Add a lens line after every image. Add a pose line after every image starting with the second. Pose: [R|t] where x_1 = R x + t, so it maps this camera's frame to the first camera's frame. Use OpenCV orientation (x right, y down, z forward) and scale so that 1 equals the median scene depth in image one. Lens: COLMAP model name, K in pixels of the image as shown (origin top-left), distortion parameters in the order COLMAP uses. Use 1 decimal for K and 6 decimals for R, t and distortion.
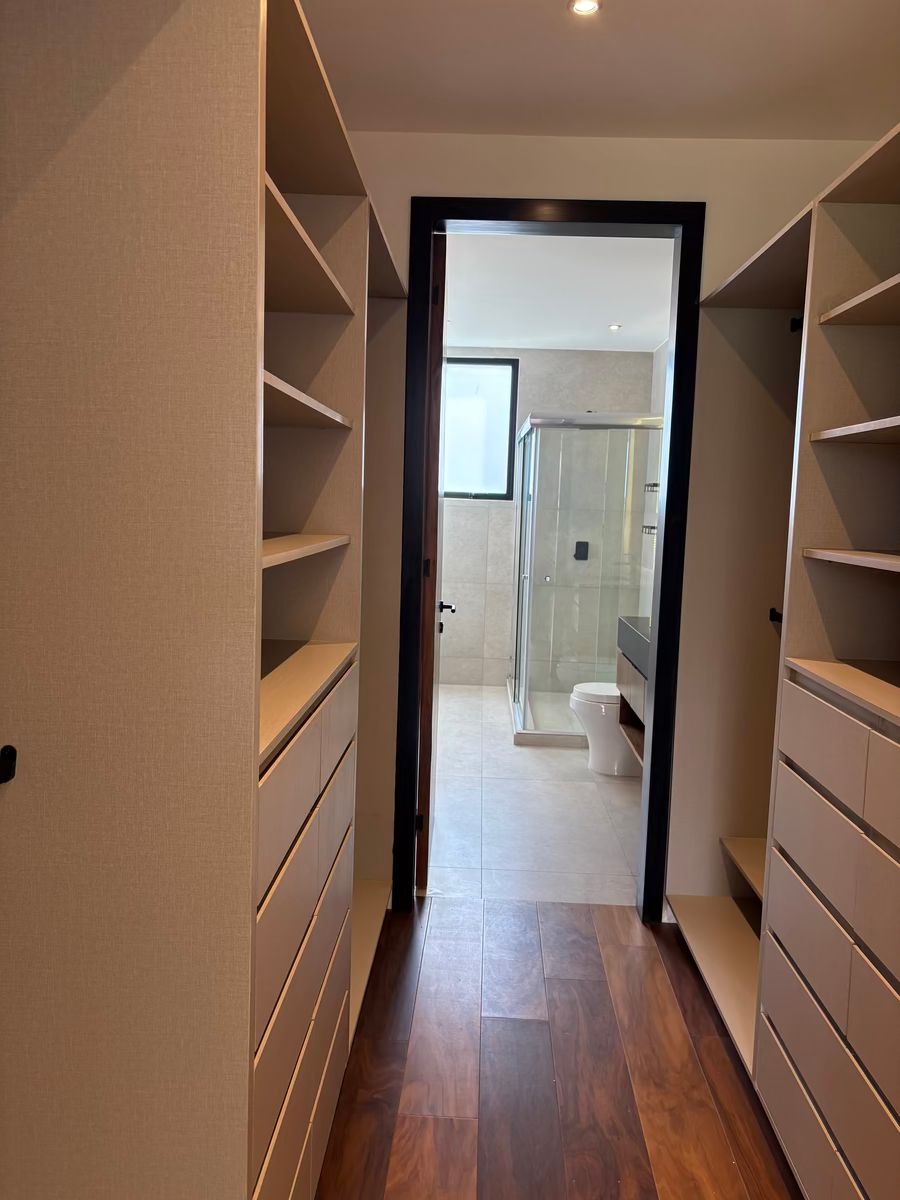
lens RADIAL K [[909.8, 0, 446.4], [0, 909.8, 600.9], [0, 0, 1]] dist [0.100775, 0.000777]
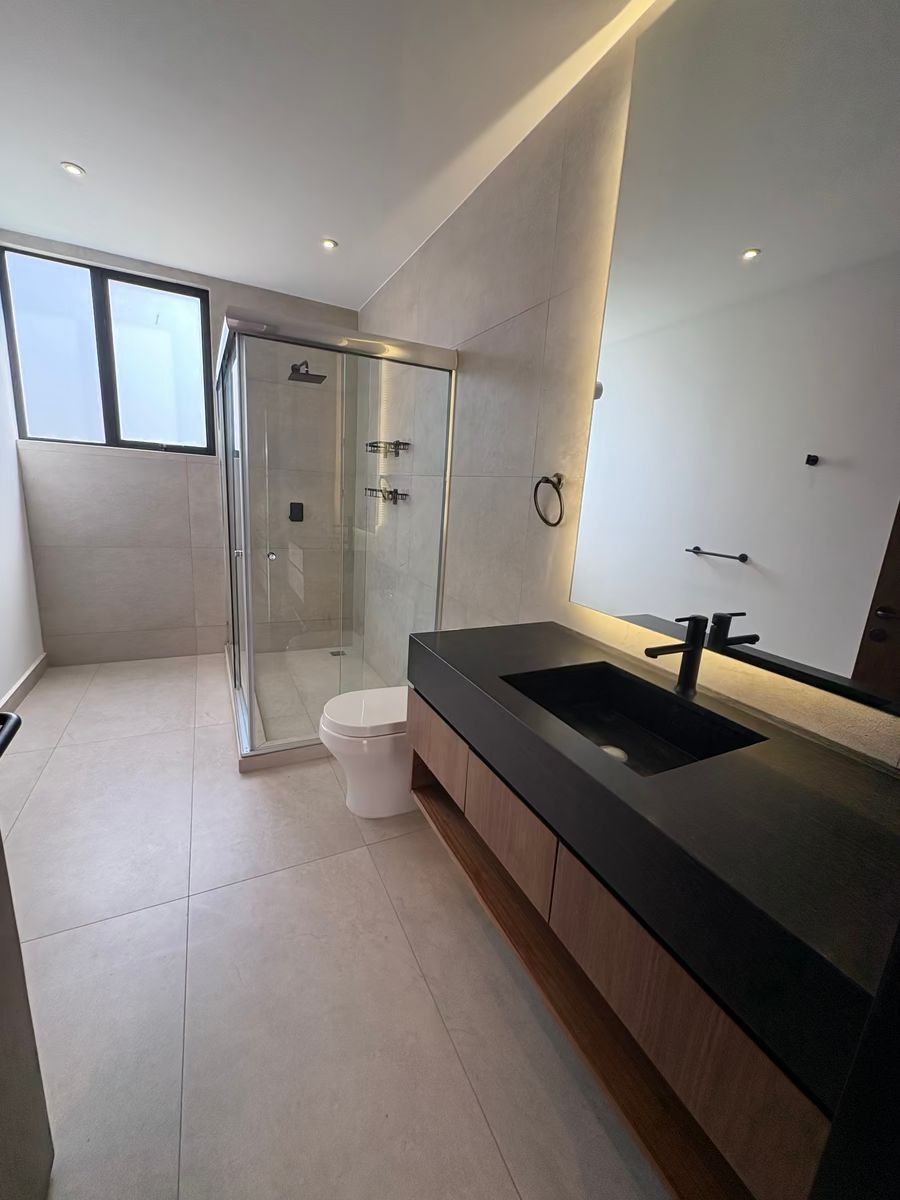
lens RADIAL K [[477.1, 0, 450.9], [0, 477.1, 600.3], [0, 0, 1]] dist [-0.000124, 0.000032]
pose [[0.874344, -0.083527, 0.478065, 0.039062], [0.013656, 0.988922, 0.147807, -0.034813], [-0.485115, -0.122706, 0.865798, 0.458553]]
